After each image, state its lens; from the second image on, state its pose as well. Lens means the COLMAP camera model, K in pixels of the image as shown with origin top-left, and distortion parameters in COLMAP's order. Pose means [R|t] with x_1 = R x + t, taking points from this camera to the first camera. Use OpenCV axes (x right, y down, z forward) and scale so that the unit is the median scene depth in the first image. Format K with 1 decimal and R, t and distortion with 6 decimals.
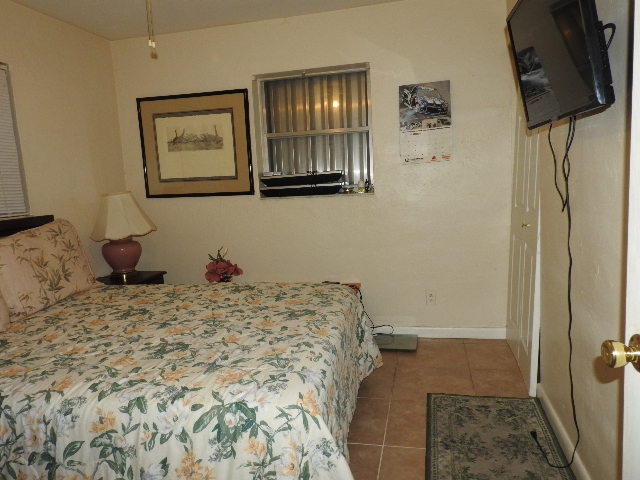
lens RADIAL K [[456.3, 0, 321.8], [0, 456.3, 240.4], [0, 0, 1]] dist [0.020353, 0.000470]
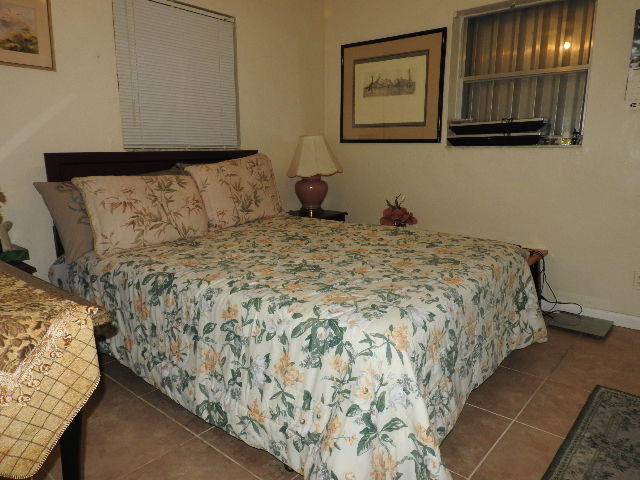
lens RADIAL K [[456.3, 0, 321.9], [0, 456.3, 238.8], [0, 0, 1]] dist [0.020353, 0.000470]
pose [[0.883968, 0.137525, -0.446864, 0.131992], [-0.102211, 0.989485, 0.102330, 0.038888], [0.456239, -0.044782, 0.888730, 0.045268]]
